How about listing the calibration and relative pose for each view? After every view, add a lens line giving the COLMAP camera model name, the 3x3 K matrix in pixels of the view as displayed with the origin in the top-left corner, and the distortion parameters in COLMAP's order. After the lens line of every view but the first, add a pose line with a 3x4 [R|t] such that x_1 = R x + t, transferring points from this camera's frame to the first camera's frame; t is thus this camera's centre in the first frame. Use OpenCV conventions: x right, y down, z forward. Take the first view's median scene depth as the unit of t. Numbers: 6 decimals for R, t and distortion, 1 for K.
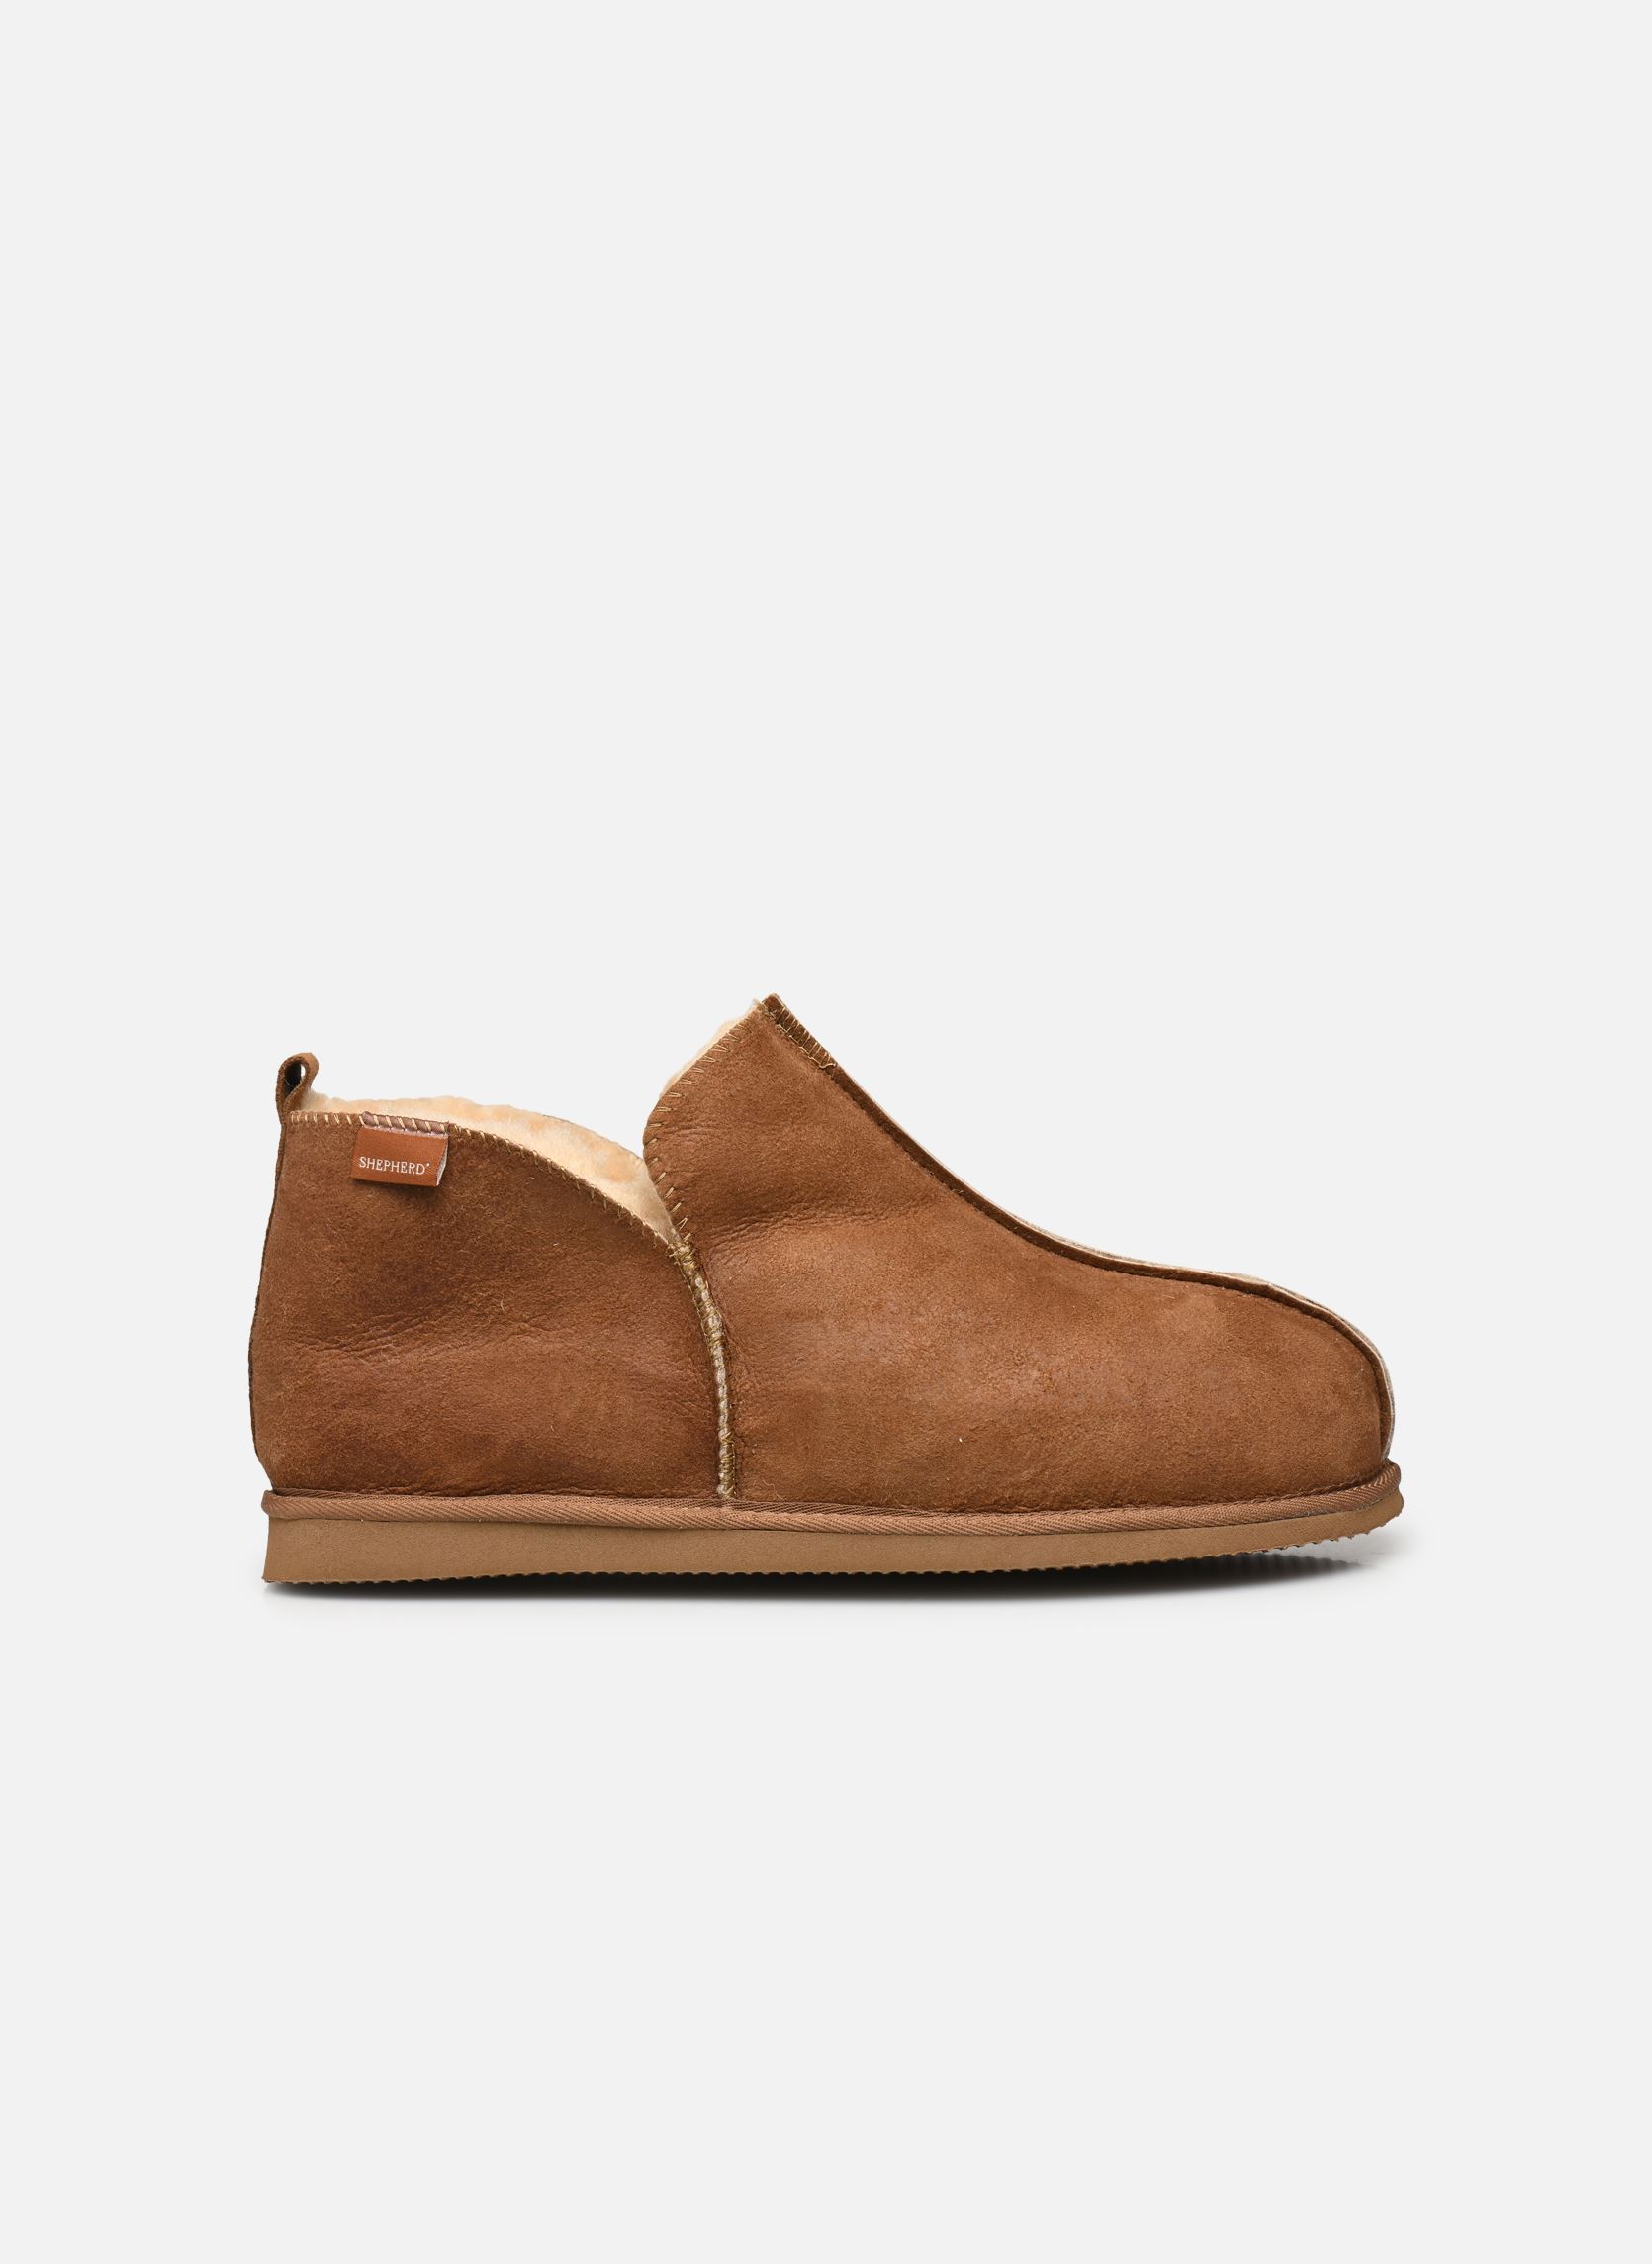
lens RADIAL K [[7118.5, 0, 824.9], [0, 7118.5, 1130.3], [0, 0, 1]] dist [-0.778686, 0.000000]
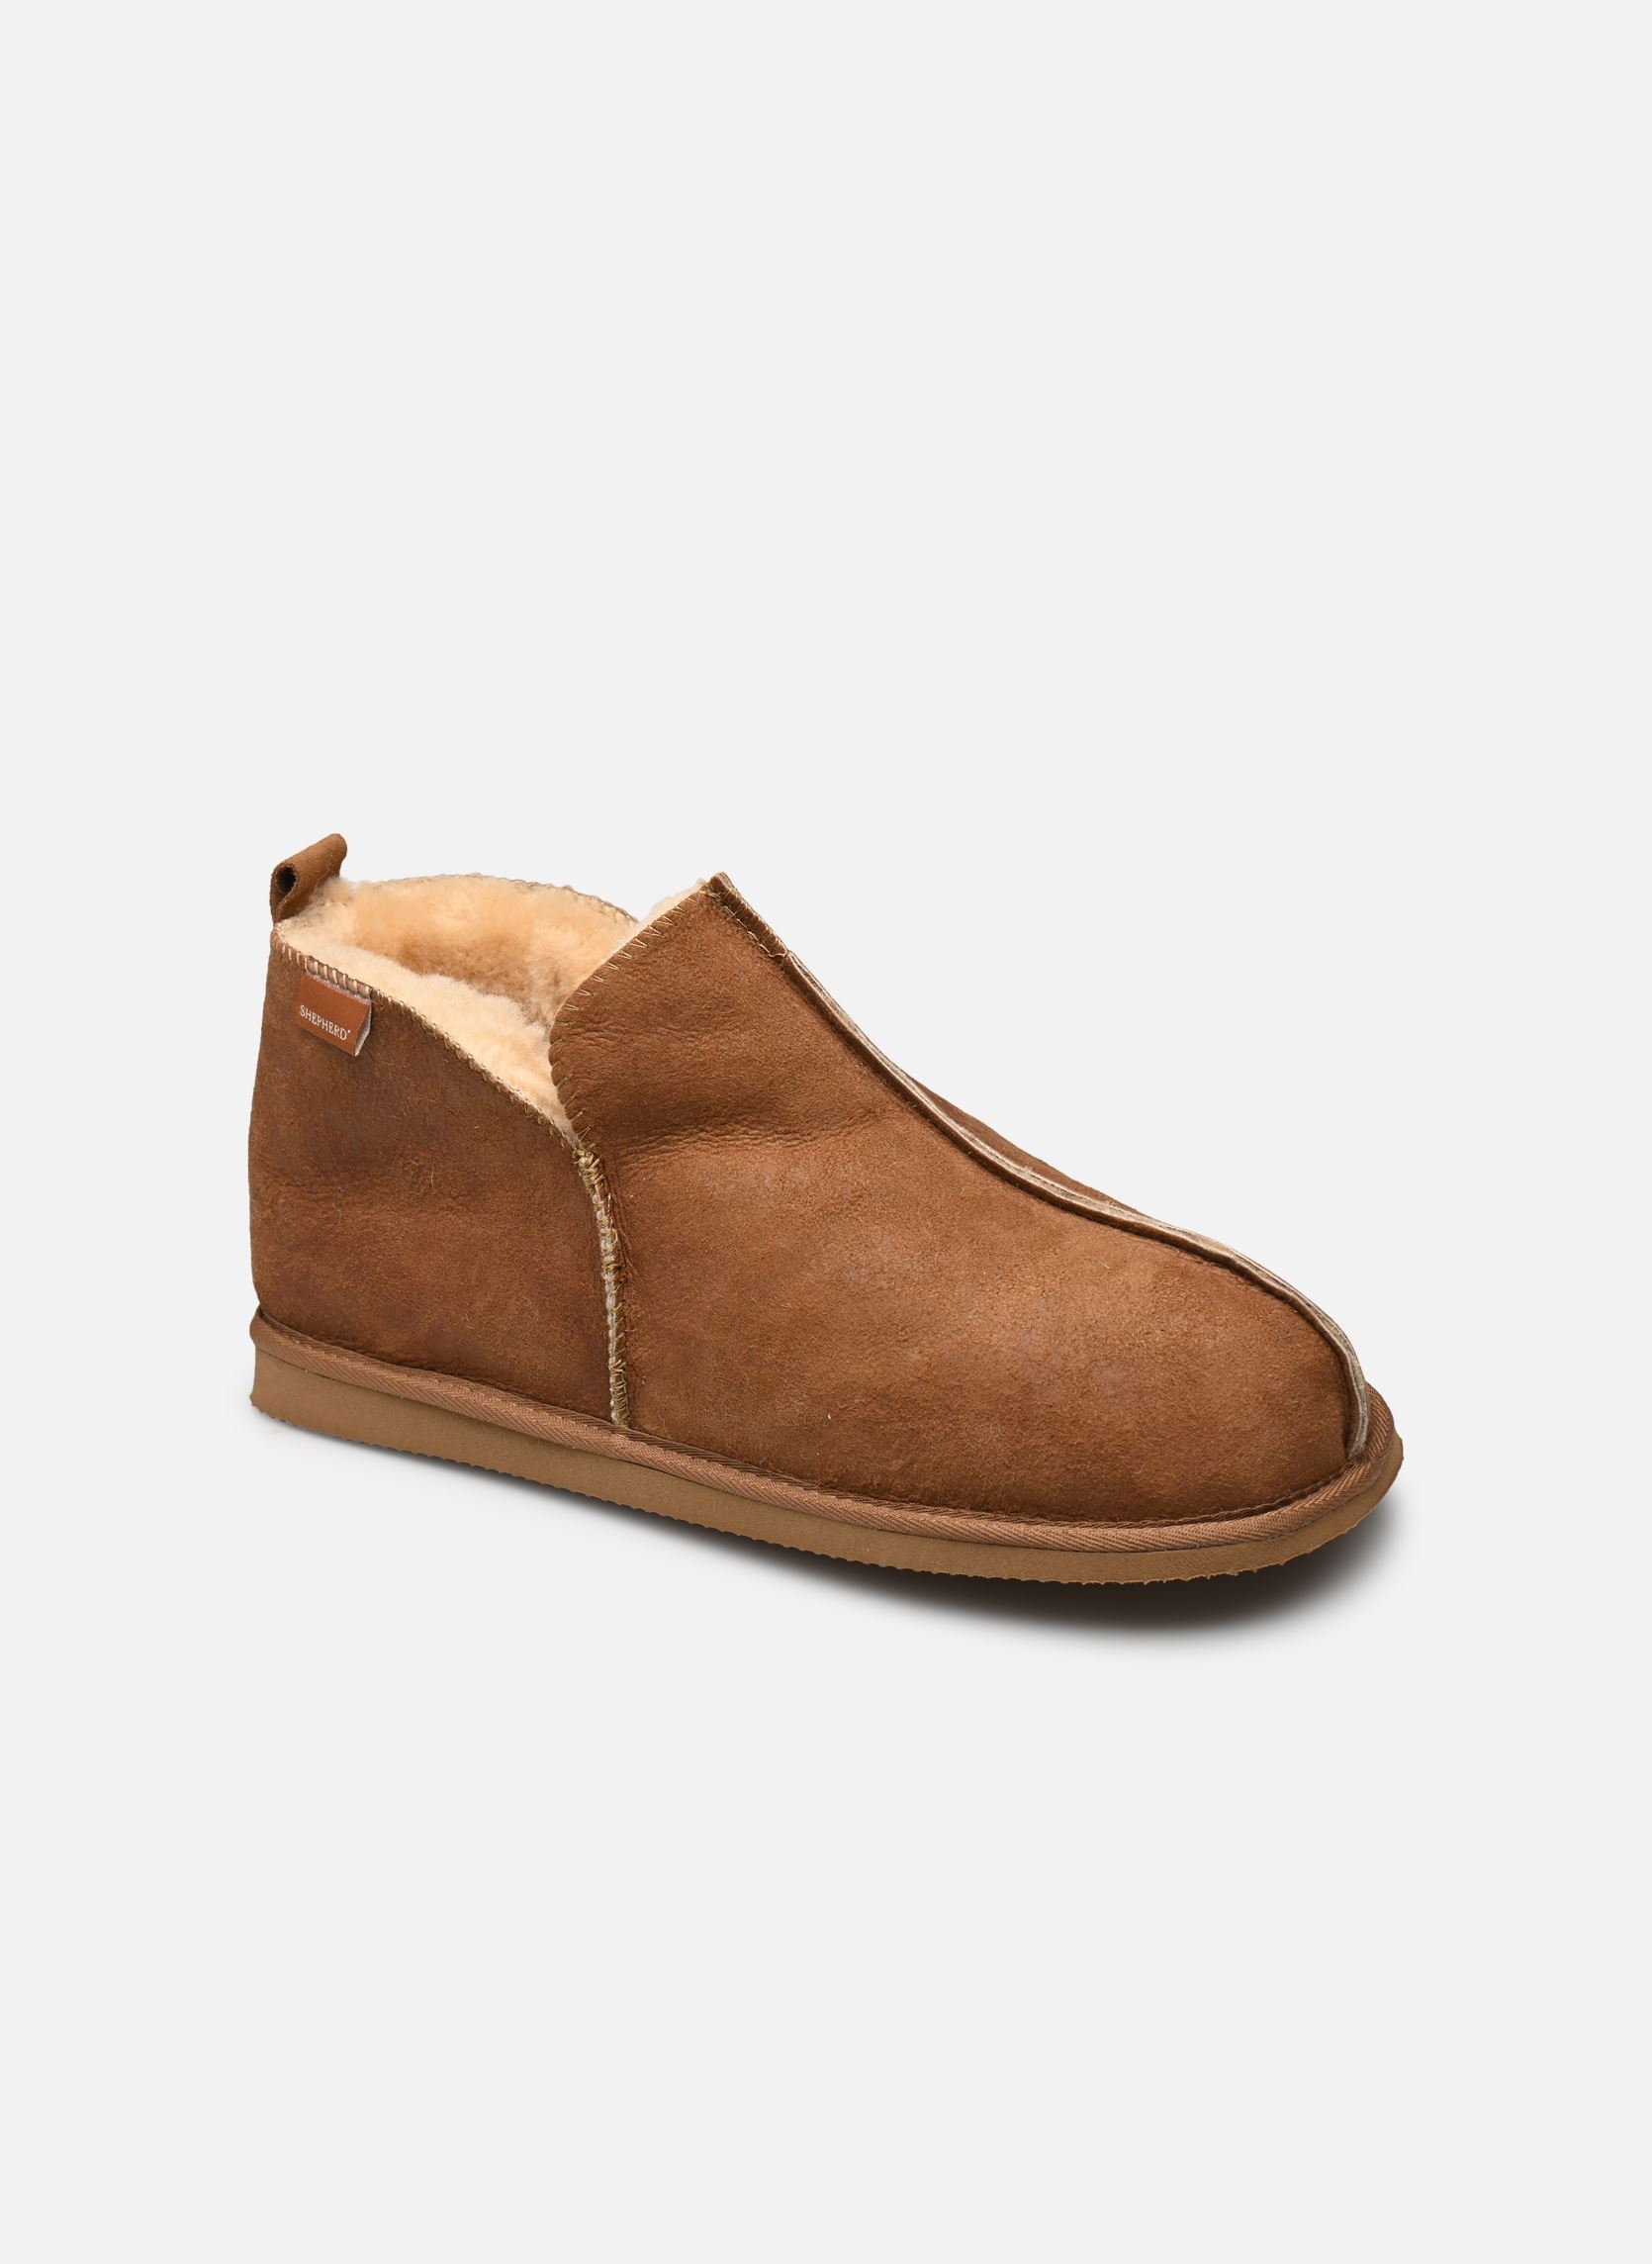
lens RADIAL K [[7118.5, 0, 827.0], [0, 7118.5, 1133.1], [0, 0, 1]] dist [-0.778686, 0.000000]
pose [[0.859370, 0.167400, -0.483178, 0.451813], [0.037387, 0.921800, 0.385859, -0.340975], [0.509986, -0.349660, 0.785909, 0.291905]]
